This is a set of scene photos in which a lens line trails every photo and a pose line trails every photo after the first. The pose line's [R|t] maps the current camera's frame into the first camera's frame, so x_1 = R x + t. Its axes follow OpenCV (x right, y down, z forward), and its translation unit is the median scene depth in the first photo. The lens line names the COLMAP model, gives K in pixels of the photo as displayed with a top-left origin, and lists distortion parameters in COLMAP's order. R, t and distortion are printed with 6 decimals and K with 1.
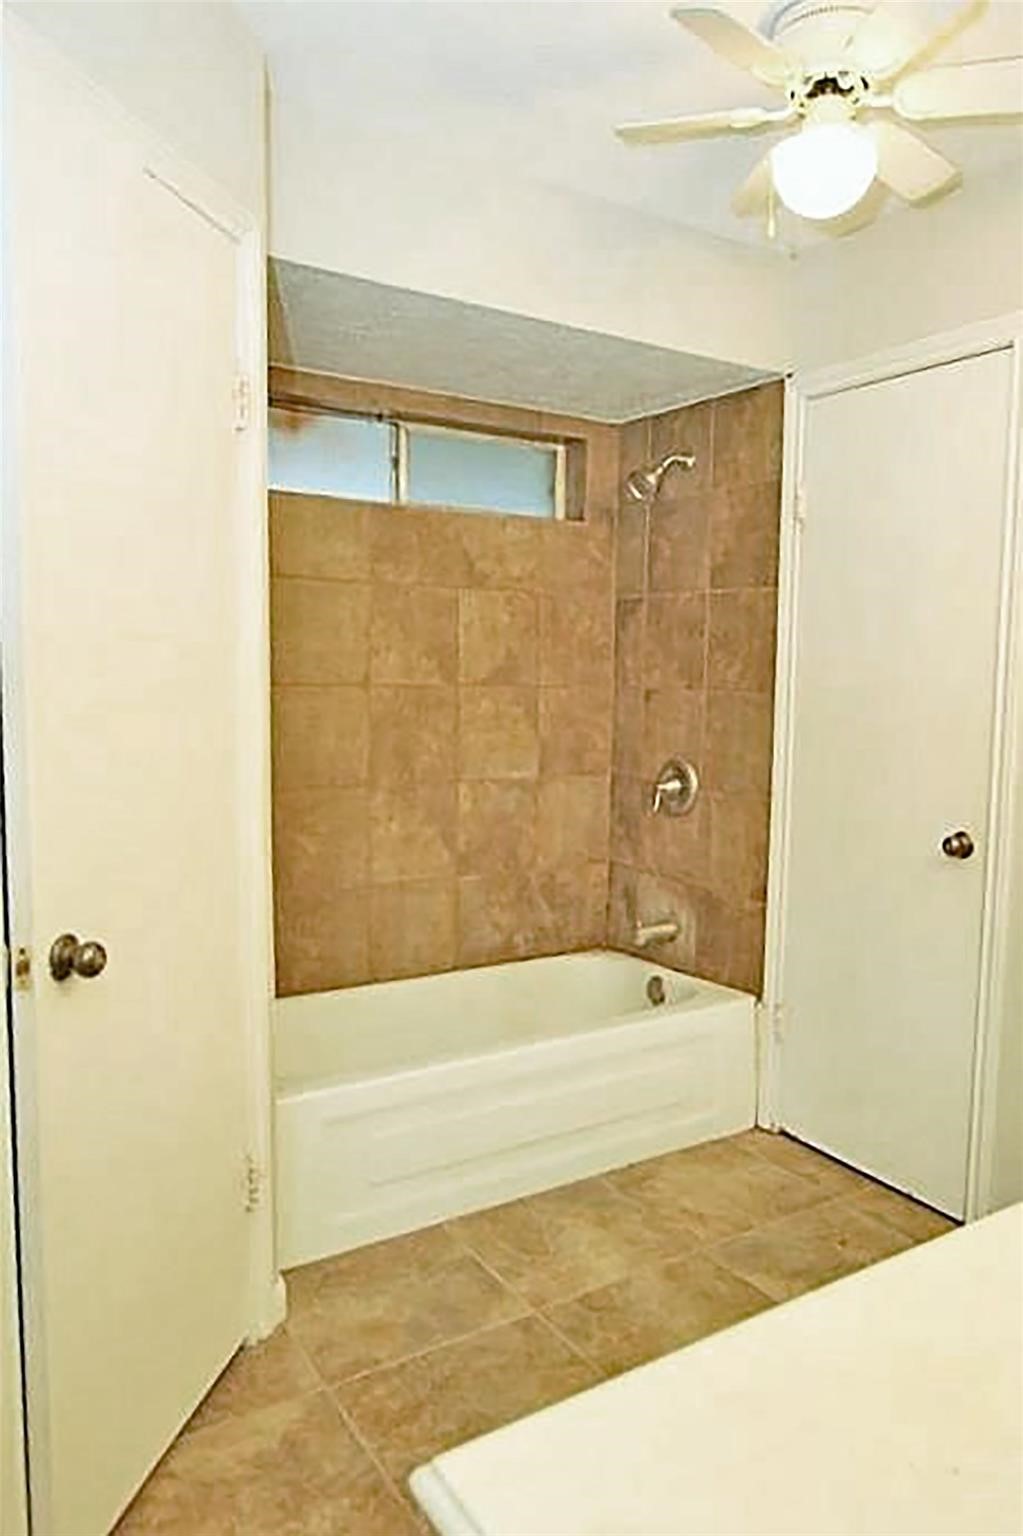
lens RADIAL K [[1056.7, 0, 511.5], [0, 1056.7, 768.0], [0, 0, 1]] dist [-0.002026, 0.002010]
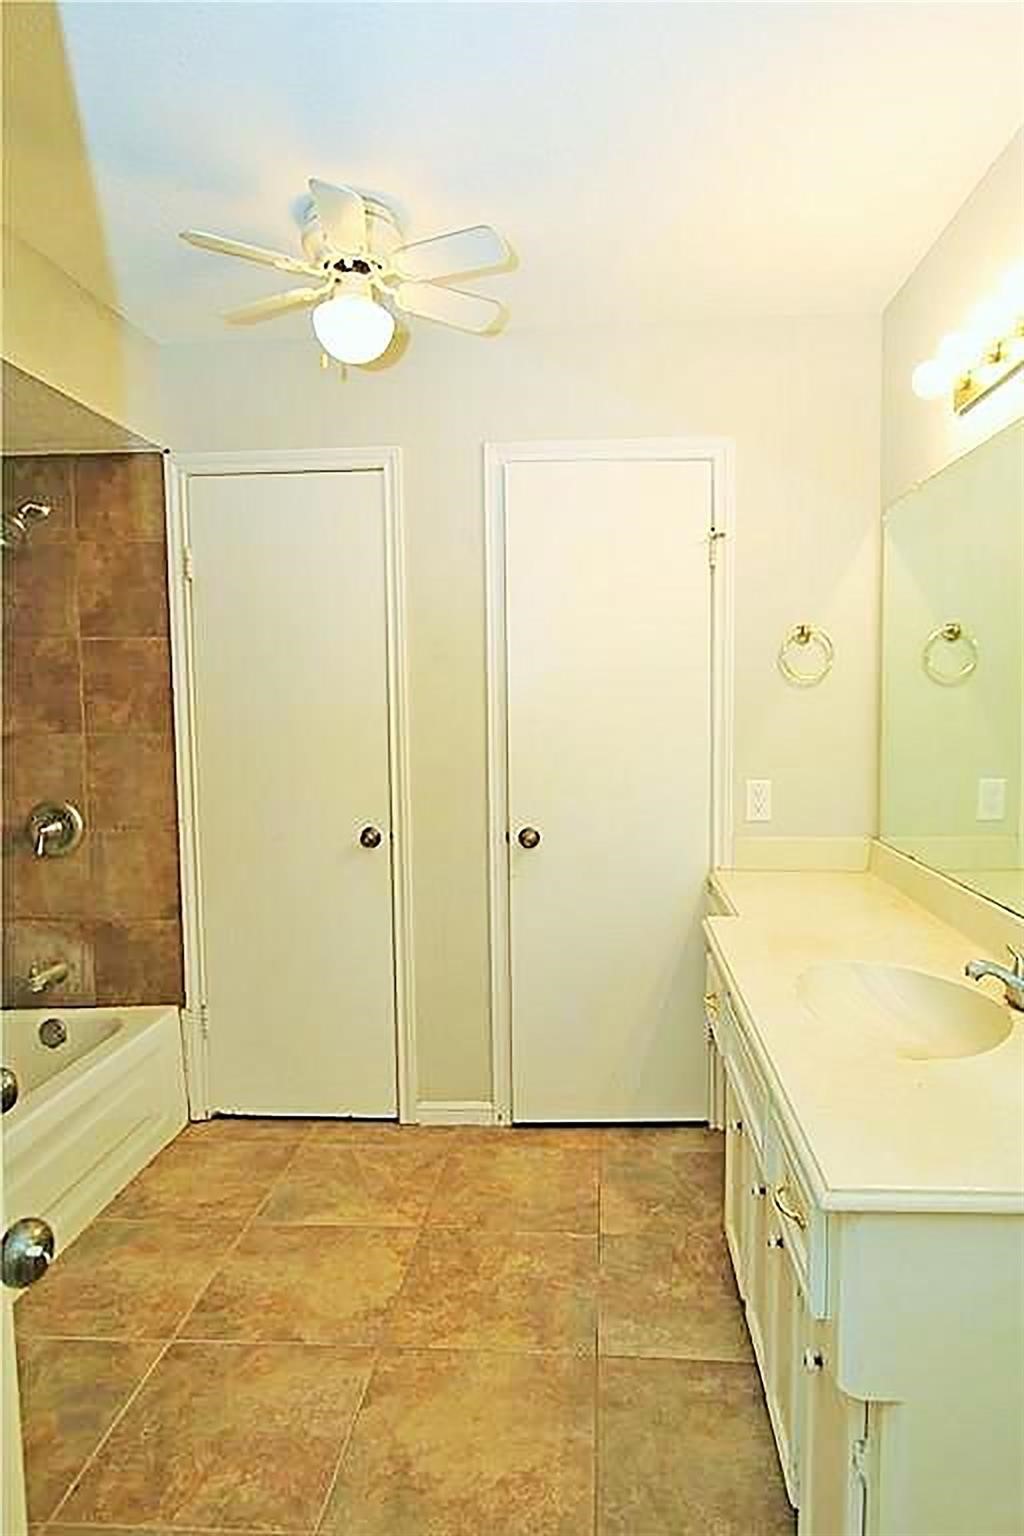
lens RADIAL K [[966.6, 0, 512.0], [0, 966.6, 768.0], [0, 0, 1]] dist [-0.000398, -0.001067]
pose [[0.603344, -0.081654, 0.793290, -0.342691], [0.100227, 0.994621, 0.026148, -0.022379], [-0.791157, 0.063733, 0.608283, 0.093025]]
